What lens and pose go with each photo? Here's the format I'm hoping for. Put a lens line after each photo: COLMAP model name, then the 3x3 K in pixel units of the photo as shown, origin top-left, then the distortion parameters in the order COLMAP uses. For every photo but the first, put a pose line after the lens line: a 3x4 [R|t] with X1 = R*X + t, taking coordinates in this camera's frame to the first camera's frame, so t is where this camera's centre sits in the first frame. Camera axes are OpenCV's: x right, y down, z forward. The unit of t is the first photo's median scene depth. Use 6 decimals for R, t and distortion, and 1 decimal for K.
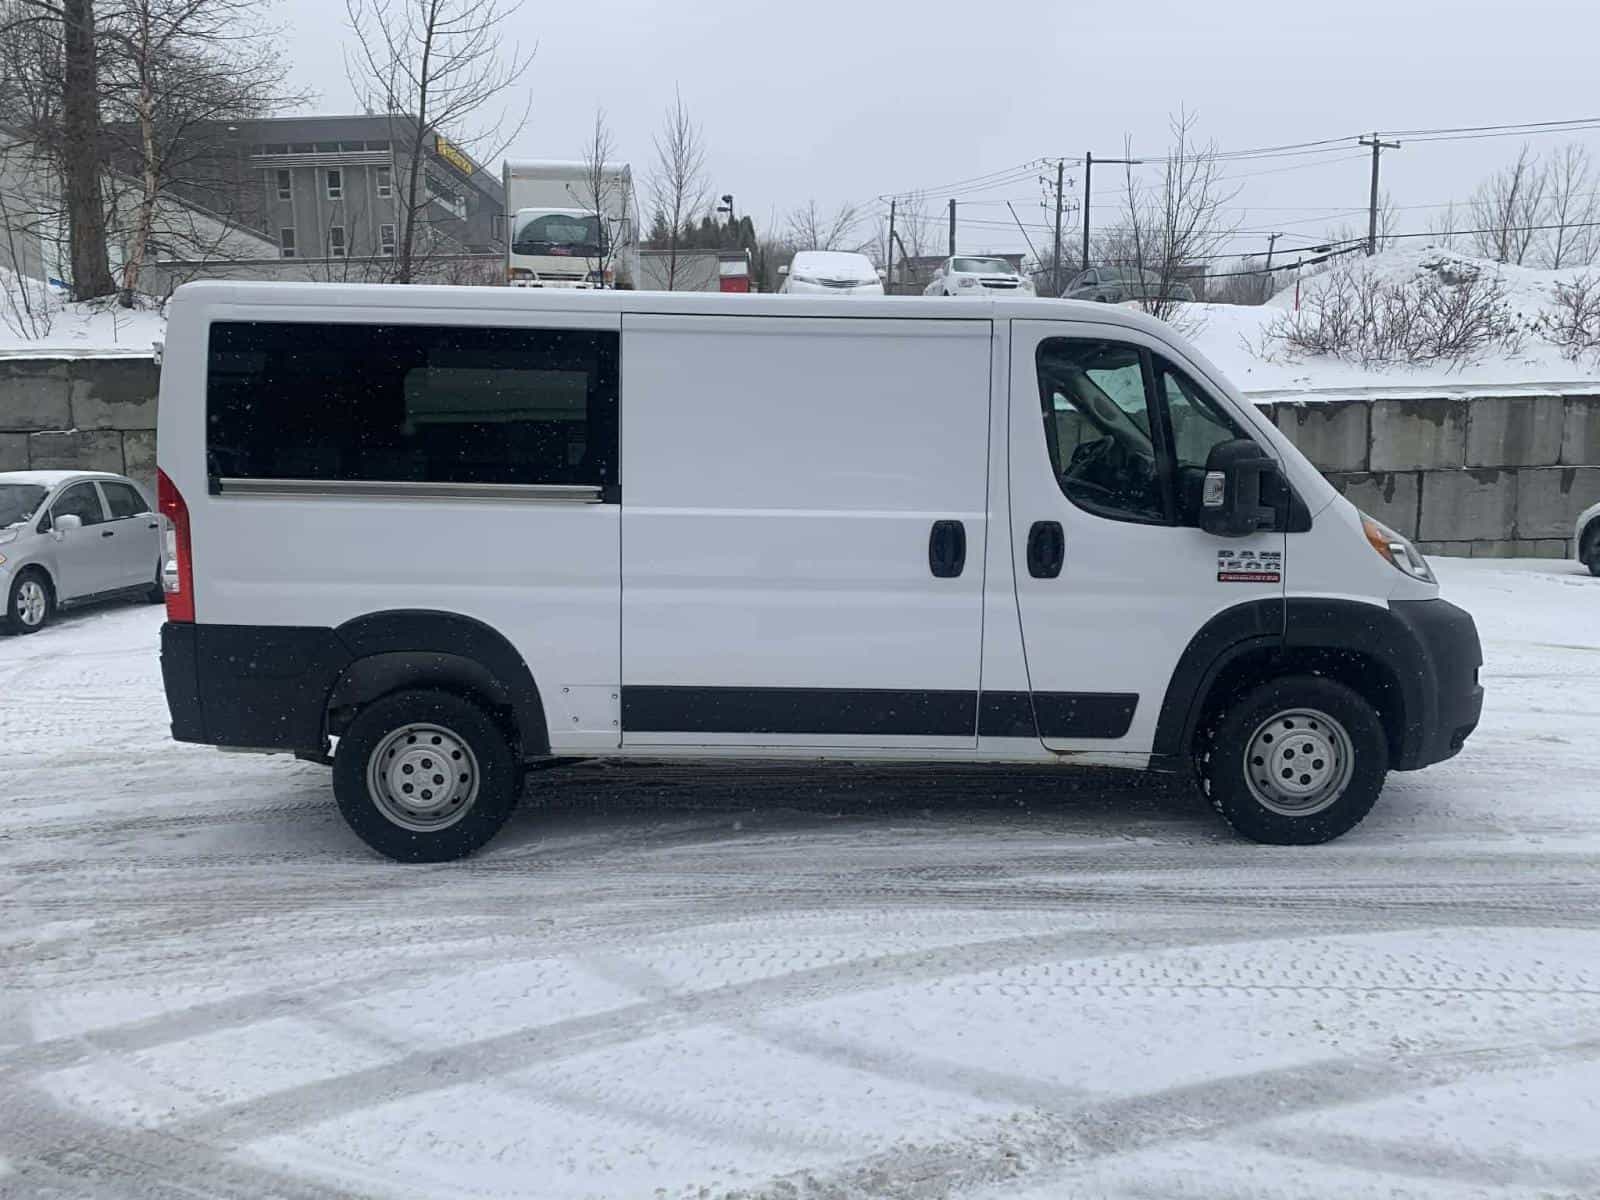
lens RADIAL K [[1220.1, 0, 788.0], [0, 1220.1, 601.6], [0, 0, 1]] dist [0.009097, -0.006930]
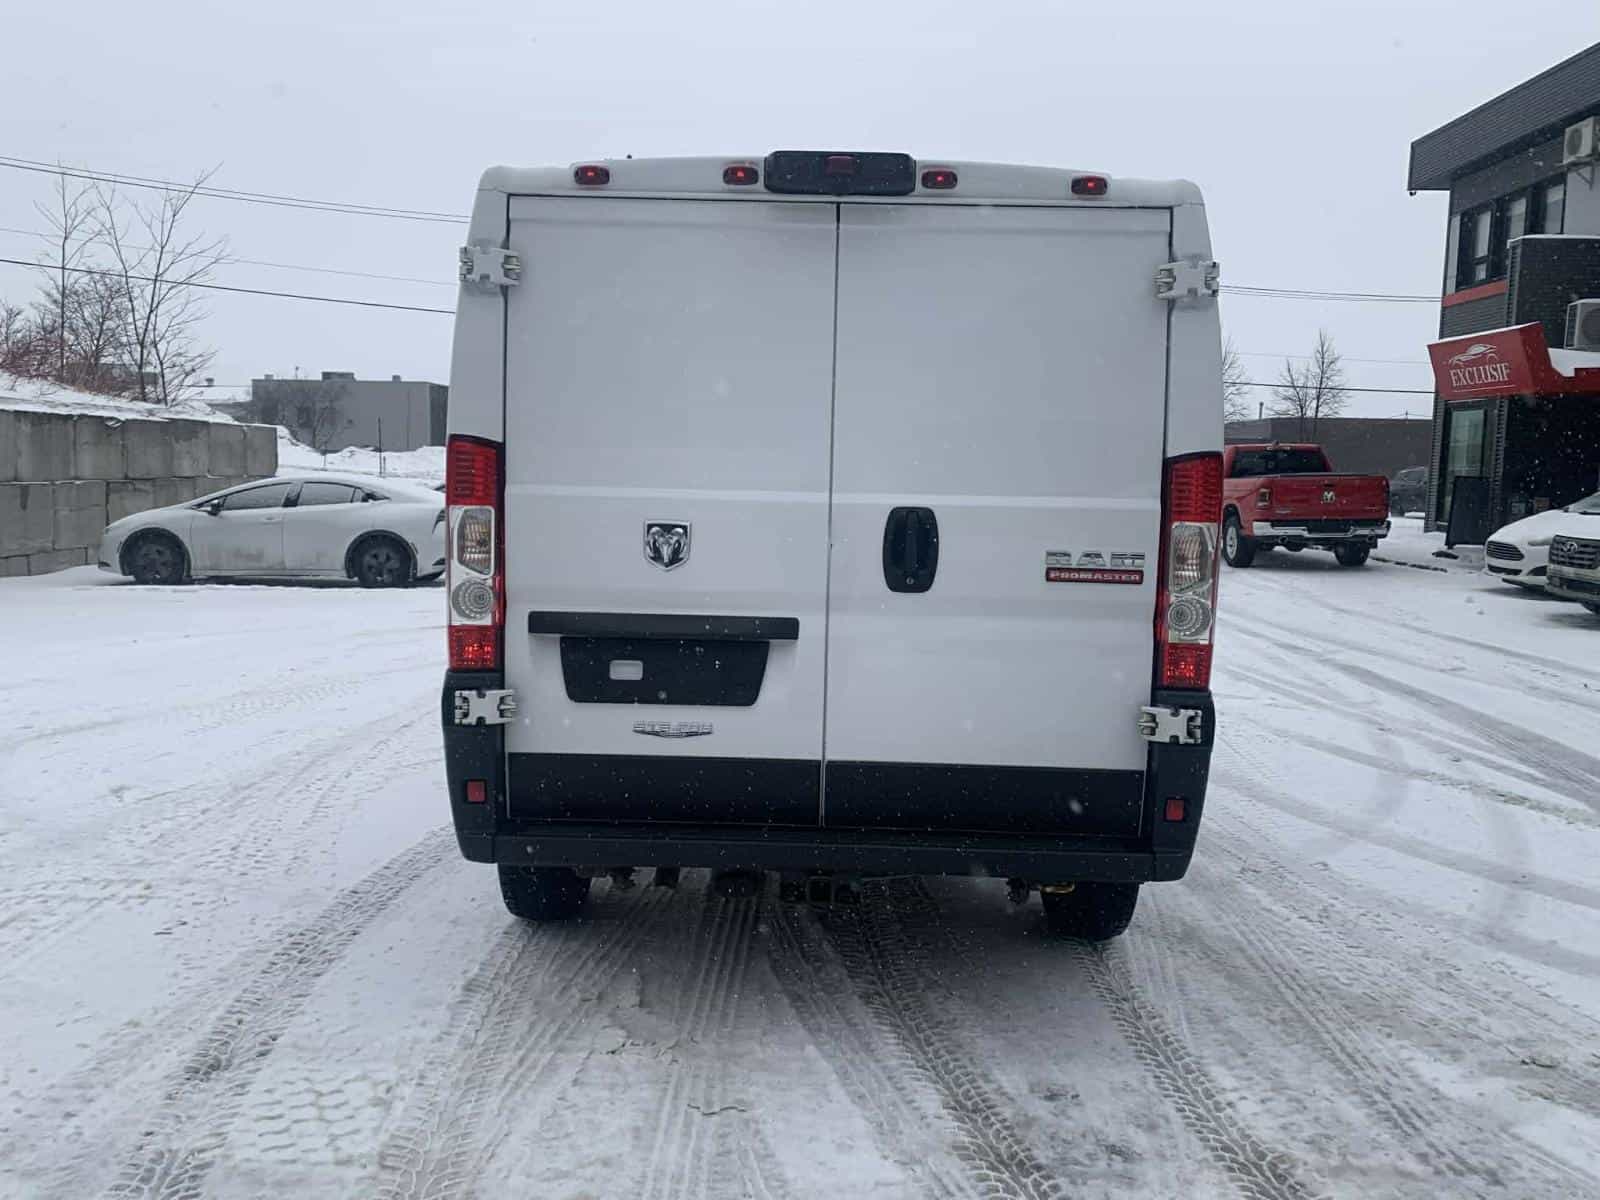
lens RADIAL K [[1220.1, 0, 788.0], [0, 1220.1, 601.6], [0, 0, 1]] dist [0.009097, -0.006930]
pose [[0.055698, -0.103900, 0.993027, -1.218939], [0.121815, 0.987848, 0.096525, -0.131538], [-0.990989, 0.115590, 0.067678, 1.219053]]
